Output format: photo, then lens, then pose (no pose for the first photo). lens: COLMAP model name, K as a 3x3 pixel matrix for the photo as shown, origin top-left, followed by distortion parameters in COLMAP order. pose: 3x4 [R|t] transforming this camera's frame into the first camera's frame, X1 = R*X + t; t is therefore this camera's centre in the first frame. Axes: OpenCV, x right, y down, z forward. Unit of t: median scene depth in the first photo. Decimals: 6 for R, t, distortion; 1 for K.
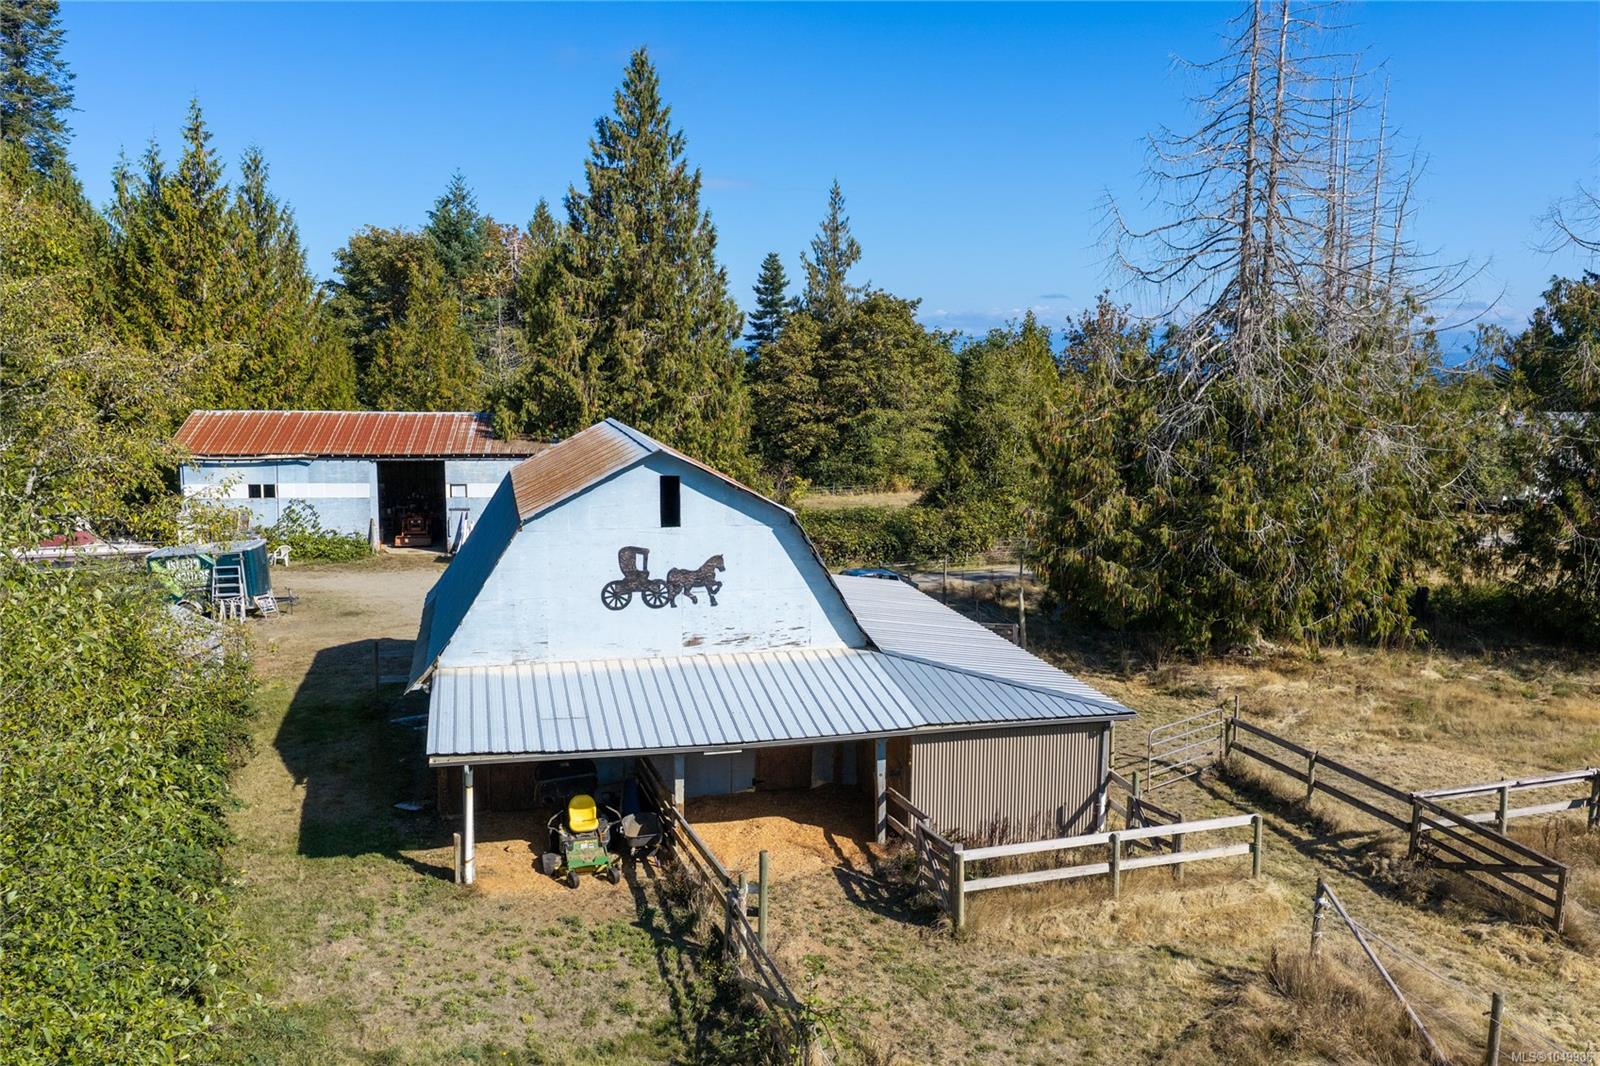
lens RADIAL K [[1316.8, 0, 803.6], [0, 1316.8, 555.7], [0, 0, 1]] dist [0.025887, -0.046423]
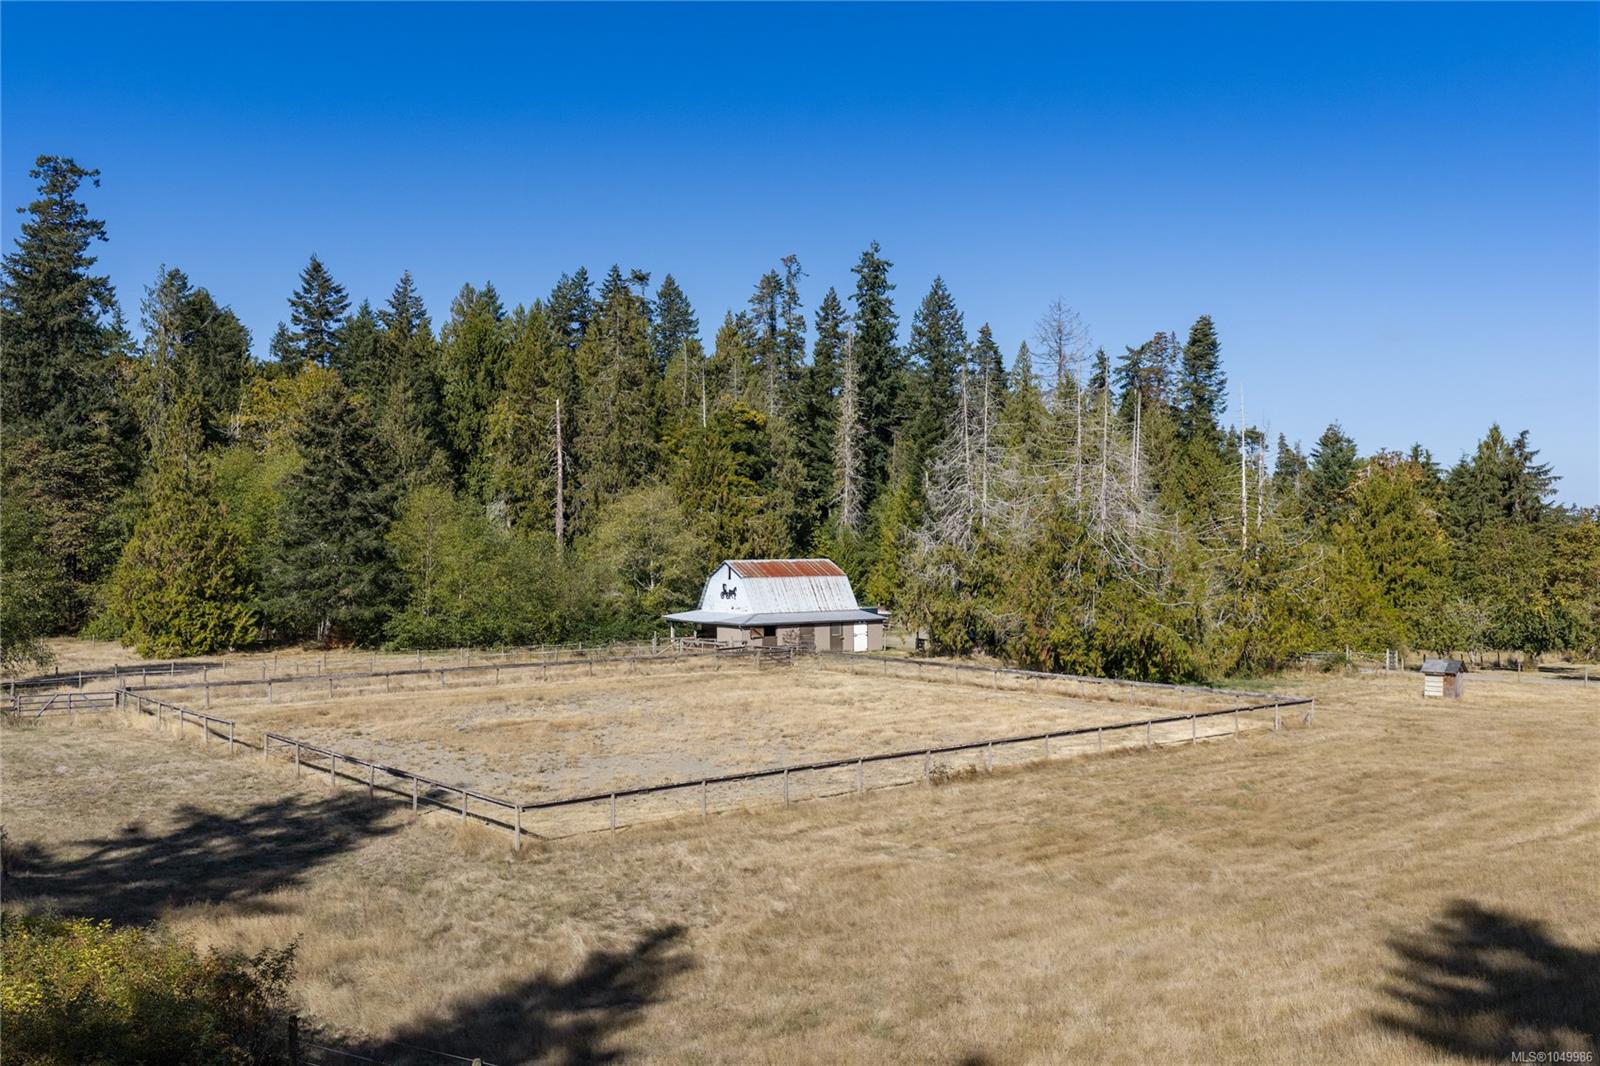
lens RADIAL K [[1316.8, 0, 803.6], [0, 1316.8, 555.7], [0, 0, 1]] dist [0.025887, -0.046423]
pose [[0.370911, 0.001928, -0.928666, 3.873704], [-0.139072, 0.988836, -0.053493, 0.094320], [0.918196, 0.148993, 0.367039, -0.345263]]
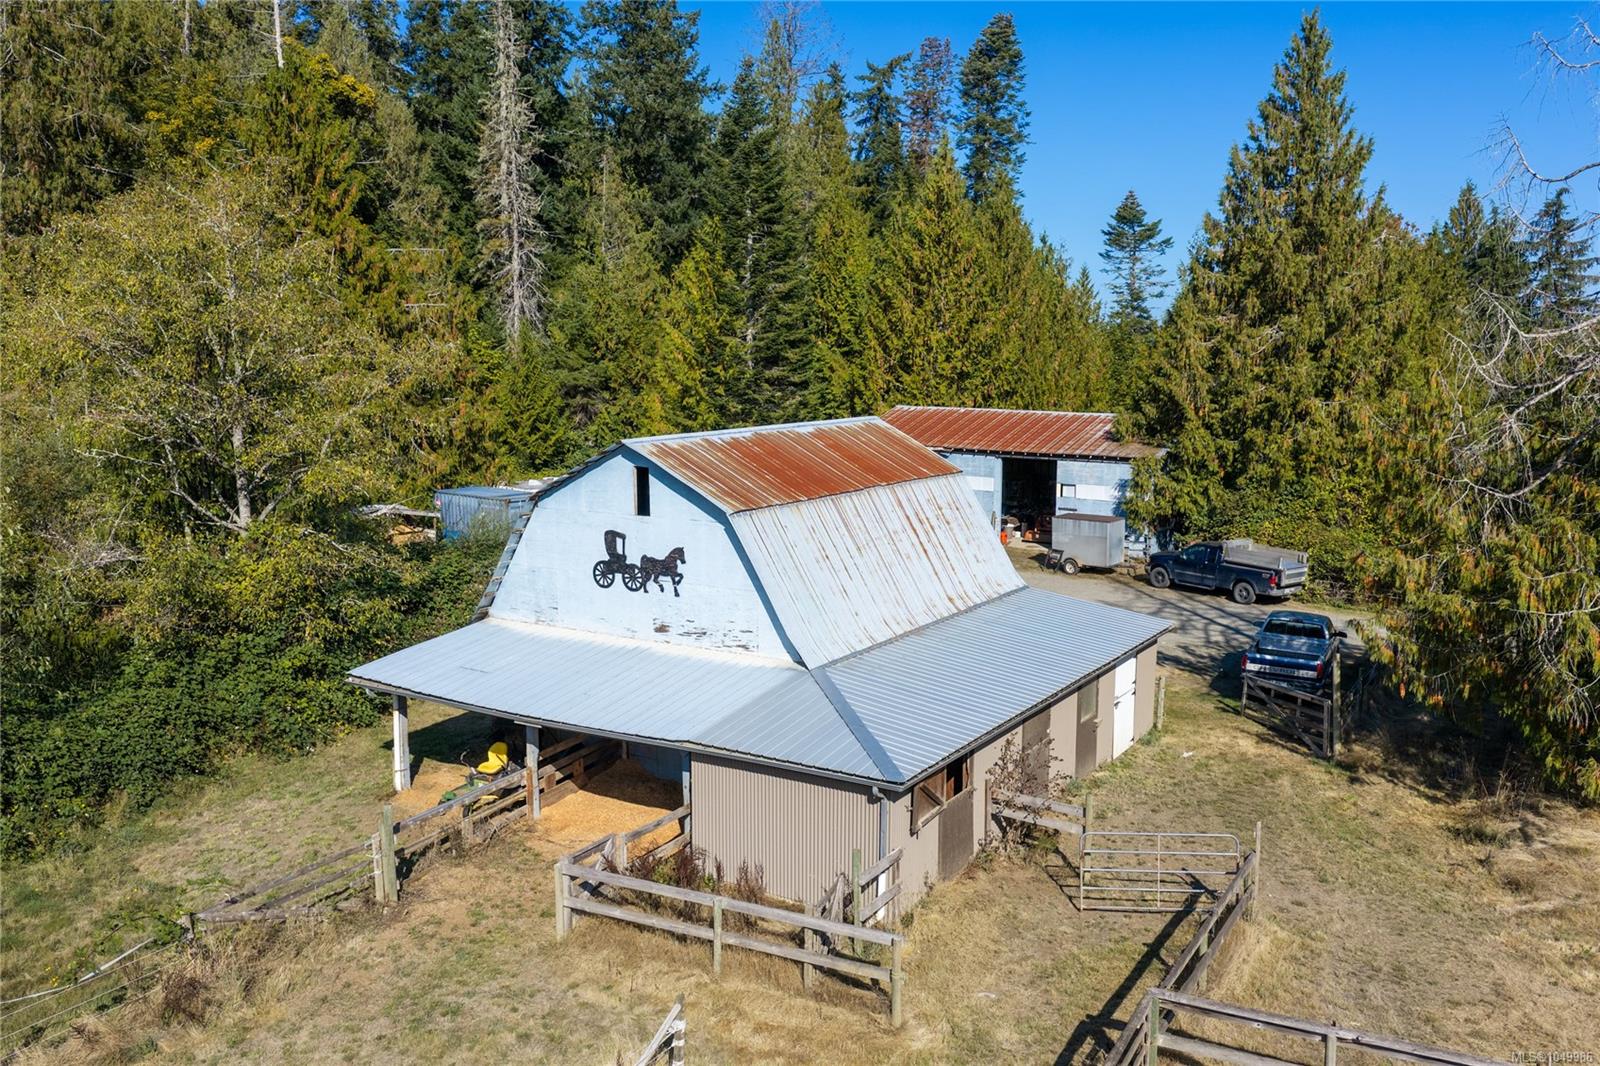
lens RADIAL K [[1316.8, 0, 803.6], [0, 1316.8, 555.7], [0, 0, 1]] dist [0.025887, -0.046423]
pose [[0.696880, 0.104475, -0.709537, 0.725646], [-0.106774, 0.993421, 0.041405, -0.046501], [0.709195, 0.046906, 0.703451, 0.348985]]
